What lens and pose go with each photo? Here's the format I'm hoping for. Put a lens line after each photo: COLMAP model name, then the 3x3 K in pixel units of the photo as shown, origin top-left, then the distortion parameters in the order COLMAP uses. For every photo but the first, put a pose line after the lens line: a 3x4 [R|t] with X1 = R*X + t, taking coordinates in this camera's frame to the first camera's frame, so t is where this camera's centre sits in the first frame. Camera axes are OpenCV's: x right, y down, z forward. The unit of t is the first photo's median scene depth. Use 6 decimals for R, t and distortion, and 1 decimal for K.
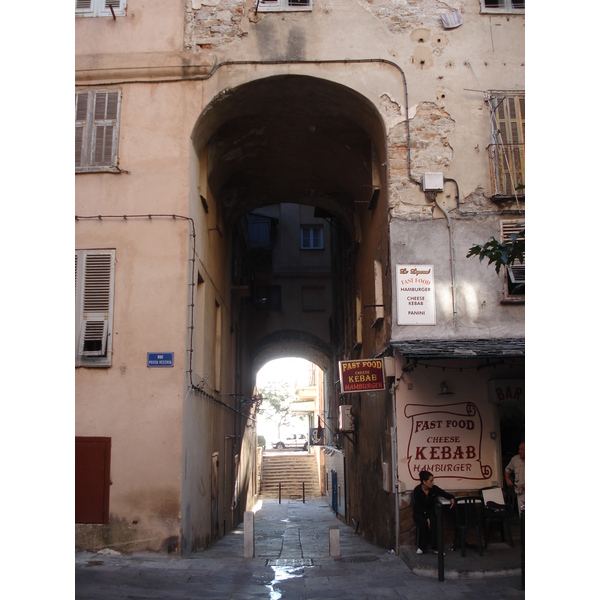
lens RADIAL K [[676.5, 0, 300.0], [0, 676.5, 300.0], [0, 0, 1]] dist [-0.072943, -0.054663]
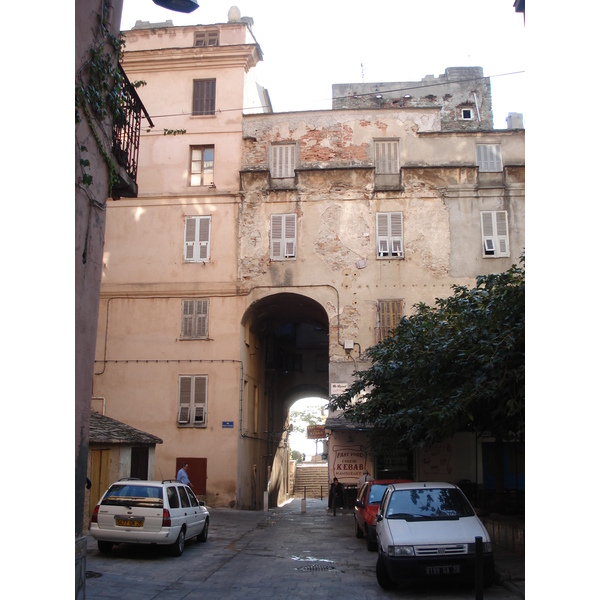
lens RADIAL K [[676.5, 0, 300.0], [0, 676.5, 300.0], [0, 0, 1]] dist [-0.072943, -0.054663]
pose [[0.996767, -0.003990, -0.080249, 0.209412], [0.002694, 0.999864, -0.016244, -0.277620], [0.080303, 0.015975, 0.996642, -1.192448]]
